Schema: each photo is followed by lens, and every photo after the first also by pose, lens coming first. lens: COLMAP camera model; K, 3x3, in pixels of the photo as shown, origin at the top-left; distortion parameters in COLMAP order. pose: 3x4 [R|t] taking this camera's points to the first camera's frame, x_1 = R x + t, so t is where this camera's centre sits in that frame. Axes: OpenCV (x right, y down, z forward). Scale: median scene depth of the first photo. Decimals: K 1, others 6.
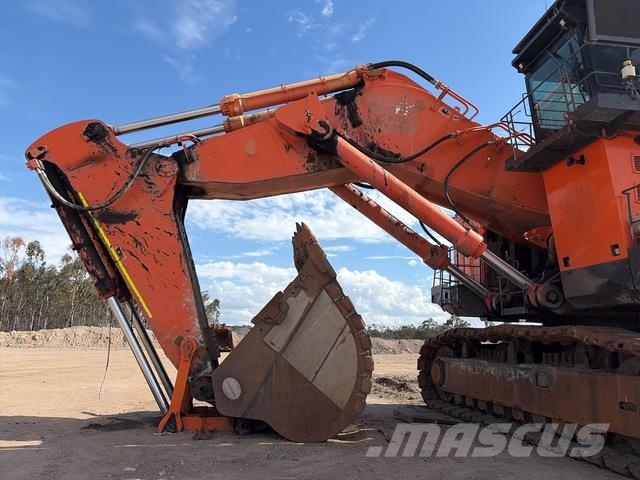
lens RADIAL K [[481.4, 0, 321.7], [0, 481.4, 242.0], [0, 0, 1]] dist [0.048396, -0.061261]
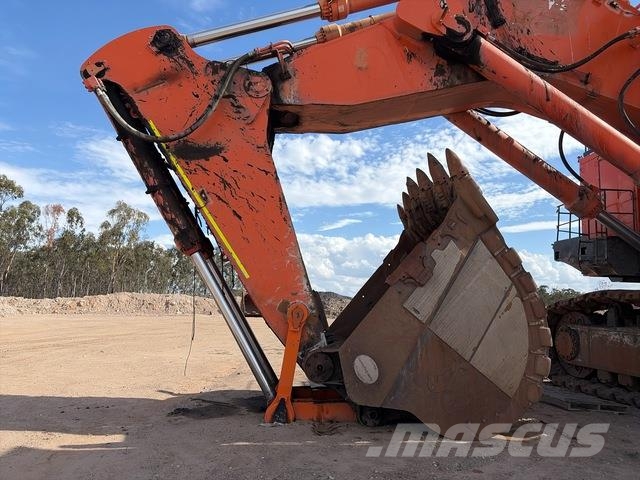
lens RADIAL K [[481.4, 0, 321.7], [0, 481.4, 242.0], [0, 0, 1]] dist [0.048396, -0.061261]
pose [[0.998267, -0.011833, -0.057645, -0.175004], [0.015845, 0.997445, 0.069661, 0.042375], [0.056674, -0.070453, 0.995904, 0.216844]]
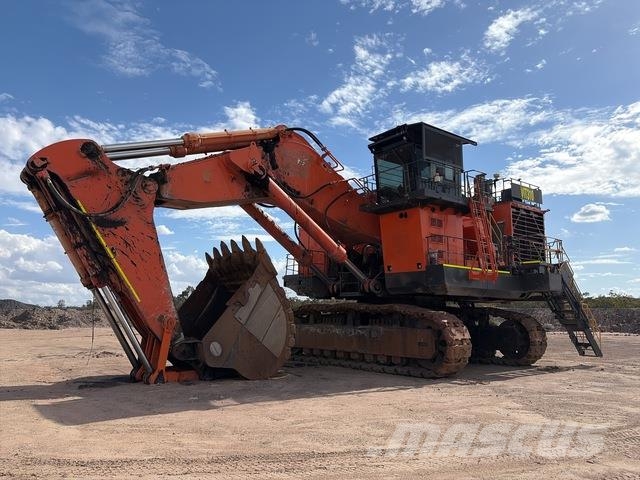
lens RADIAL K [[481.4, 0, 321.7], [0, 481.4, 242.0], [0, 0, 1]] dist [0.048396, -0.061261]
pose [[0.854413, 0.054250, 0.516754, -0.584198], [-0.085418, 0.995669, 0.036704, -0.091871], [-0.512525, -0.075501, 0.855347, -0.353989]]
